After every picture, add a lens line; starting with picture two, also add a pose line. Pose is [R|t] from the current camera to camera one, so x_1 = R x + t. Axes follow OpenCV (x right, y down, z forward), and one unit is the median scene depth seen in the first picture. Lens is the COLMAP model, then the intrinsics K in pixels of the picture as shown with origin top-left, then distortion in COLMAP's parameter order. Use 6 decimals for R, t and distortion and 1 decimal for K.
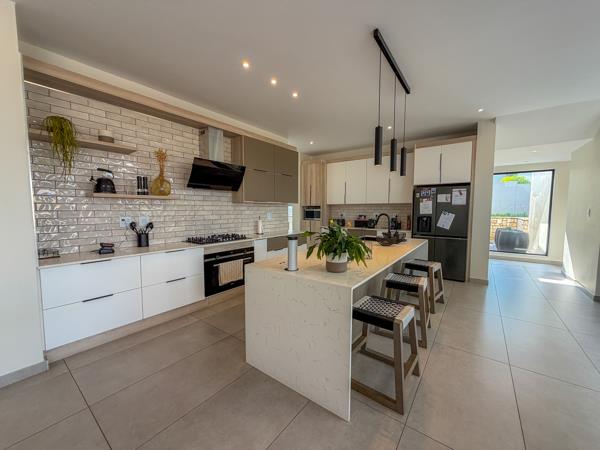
lens RADIAL K [[239.6, 0, 300.0], [0, 239.6, 225.0], [0, 0, 1]] dist [0.000446, -0.000221]
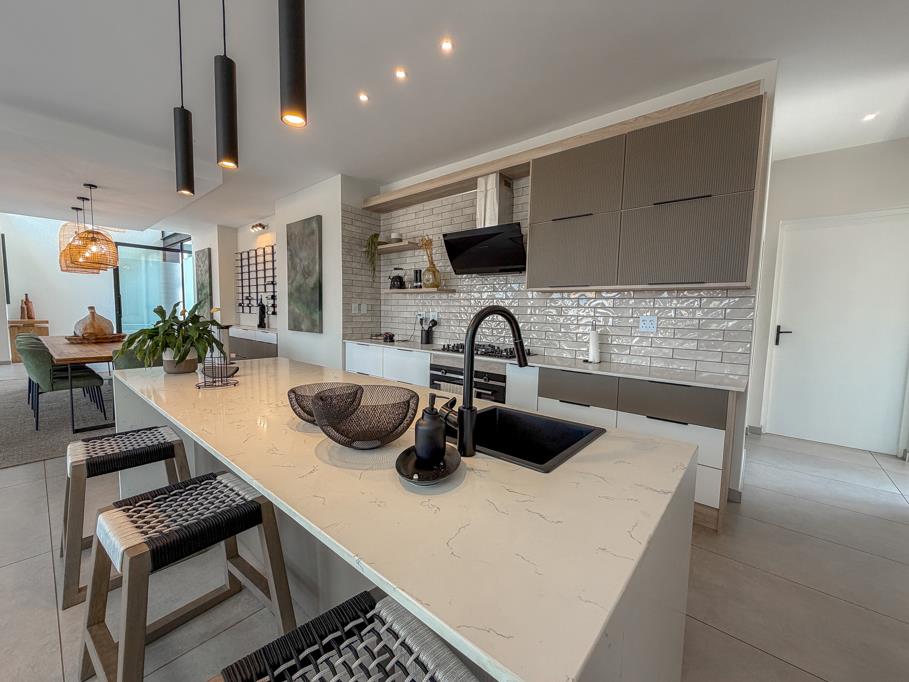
lens RADIAL K [[363.0, 0, 454.5], [0, 363.0, 341.0], [0, 0, 1]] dist [0.000446, -0.000221]
pose [[-0.062278, 0.076212, -0.995145, 0.681332], [-0.089949, 0.992594, 0.081645, -0.042829], [0.993997, 0.094597, -0.054961, 1.068616]]
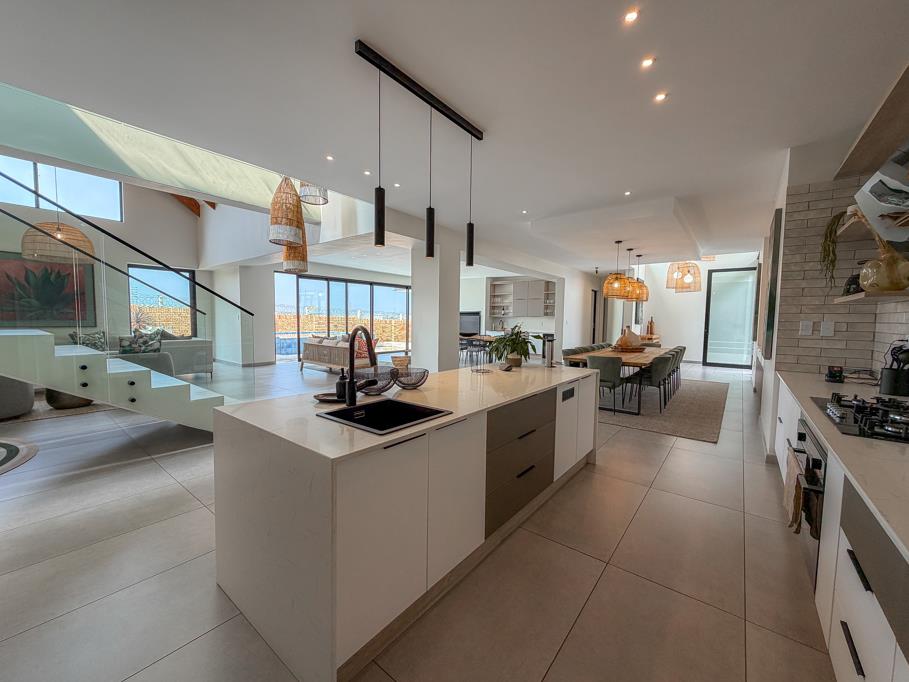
lens RADIAL K [[363.0, 0, 454.5], [0, 363.0, 341.0], [0, 0, 1]] dist [0.000446, -0.000221]
pose [[-0.999649, -0.013950, 0.022506, 0.230249], [-0.010951, 0.991680, 0.128259, -0.097903], [-0.024108, 0.127967, -0.991485, 1.592368]]
